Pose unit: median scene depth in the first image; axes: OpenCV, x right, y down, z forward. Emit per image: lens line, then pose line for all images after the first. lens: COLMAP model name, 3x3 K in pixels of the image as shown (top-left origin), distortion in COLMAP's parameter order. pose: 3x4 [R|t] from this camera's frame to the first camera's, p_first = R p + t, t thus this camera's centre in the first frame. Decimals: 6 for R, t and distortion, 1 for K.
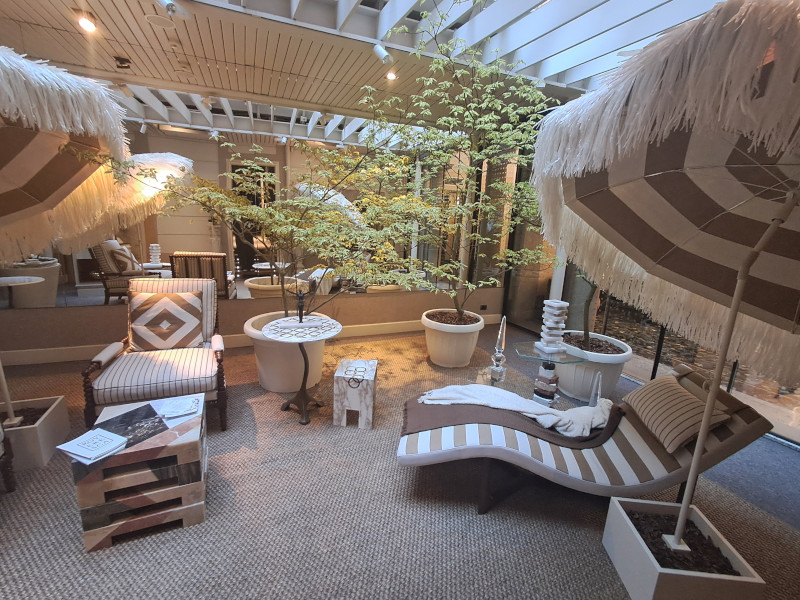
lens RADIAL K [[362.3, 0, 396.1], [0, 362.3, 291.1], [0, 0, 1]] dist [-0.001046, -0.000149]
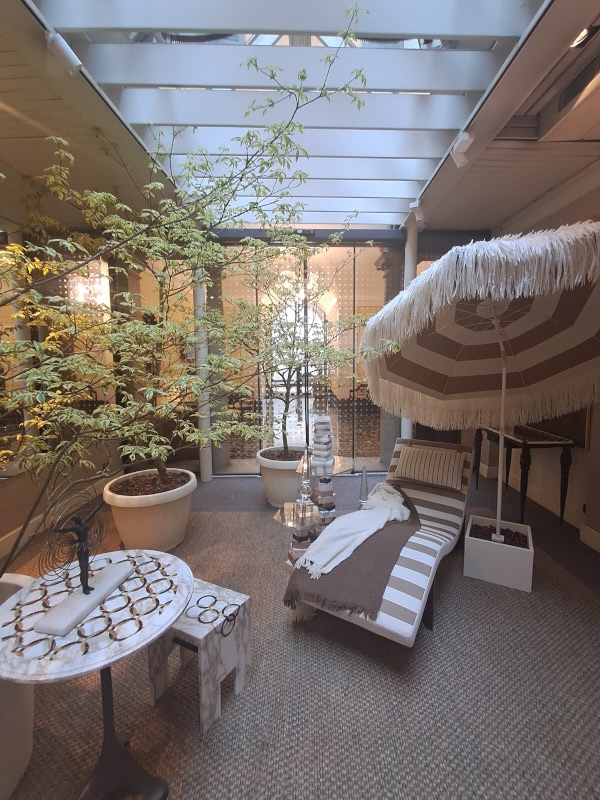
lens RADIAL K [[362.3, 0, 300.0], [0, 362.3, 400.0], [0, 0, 1]] dist [-0.001046, -0.000149]
pose [[0.413950, -0.160508, 0.896037, -0.508114], [0.227945, 0.971249, 0.068675, -0.102325], [-0.881298, 0.175819, 0.438636, 0.568103]]
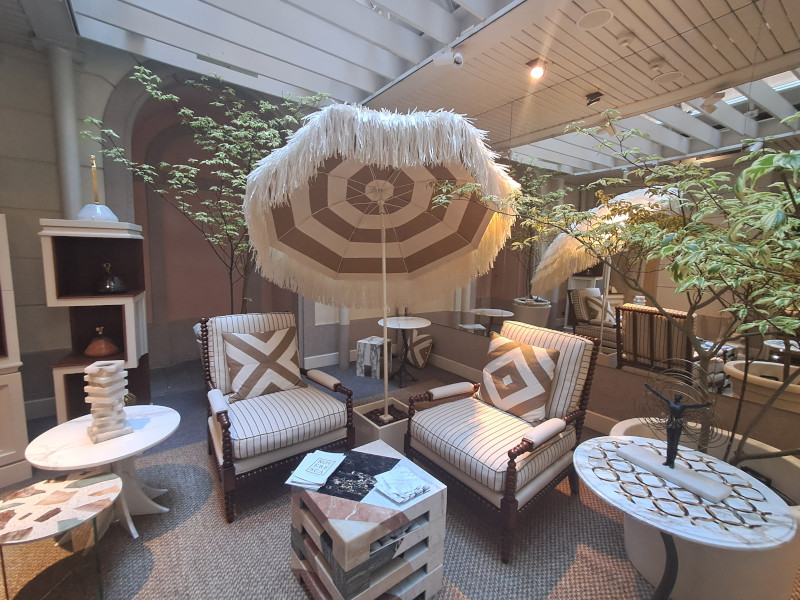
lens RADIAL K [[362.3, 0, 396.1], [0, 362.3, 291.1], [0, 0, 1]] dist [-0.001046, -0.000149]
pose [[0.243261, 0.062955, -0.967916, 0.080251], [-0.212620, 0.977083, 0.010115, -0.059101], [0.946370, 0.203338, 0.251072, 0.525076]]
